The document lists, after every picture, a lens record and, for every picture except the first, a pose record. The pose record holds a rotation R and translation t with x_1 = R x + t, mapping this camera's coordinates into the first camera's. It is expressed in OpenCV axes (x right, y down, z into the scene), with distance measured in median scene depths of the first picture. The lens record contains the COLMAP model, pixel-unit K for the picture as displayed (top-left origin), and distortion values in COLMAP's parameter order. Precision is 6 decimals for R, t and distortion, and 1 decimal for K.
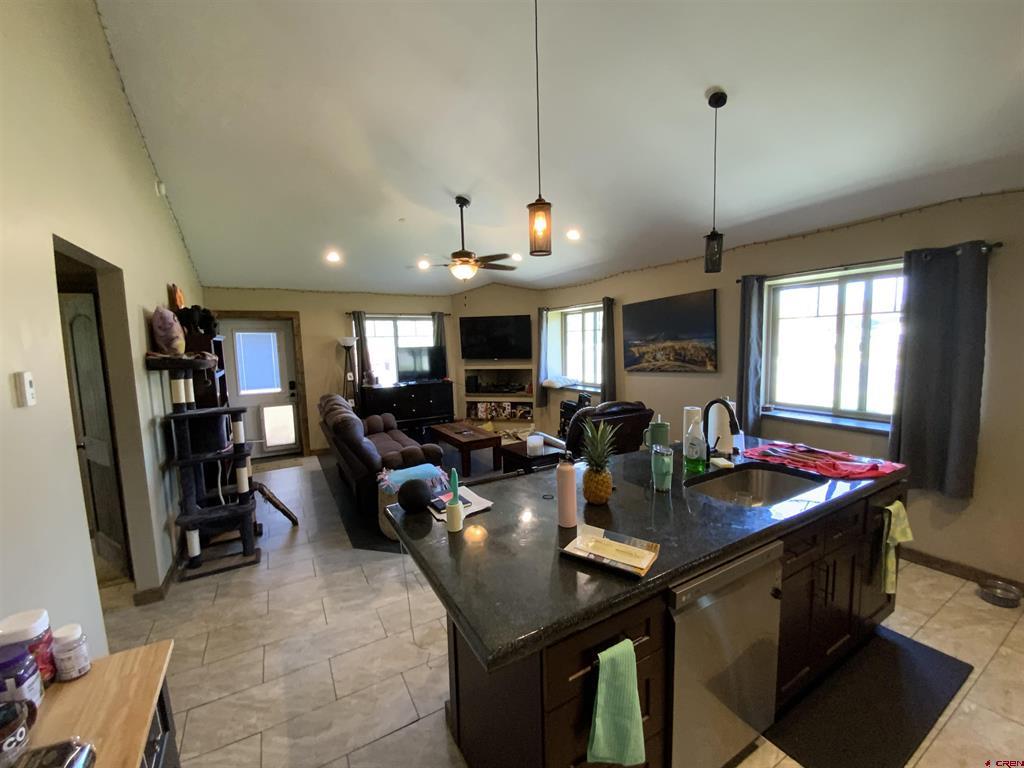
lens RADIAL K [[429.5, 0, 512.0], [0, 429.5, 384.0], [0, 0, 1]] dist [-0.001263, -0.000426]
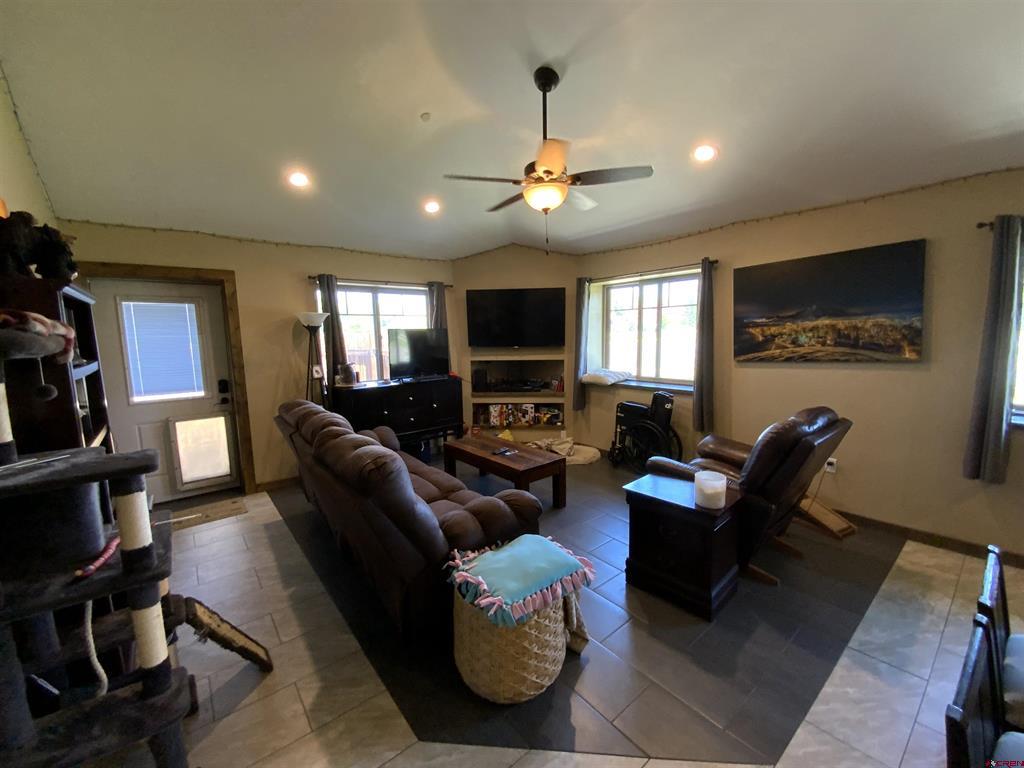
lens RADIAL K [[429.5, 0, 512.0], [0, 429.5, 384.0], [0, 0, 1]] dist [-0.001263, -0.000426]
pose [[0.987068, -0.013249, 0.159755, -0.184030], [0.010441, 0.999776, 0.018404, -0.007605], [-0.159963, -0.016498, 0.986985, 0.288547]]
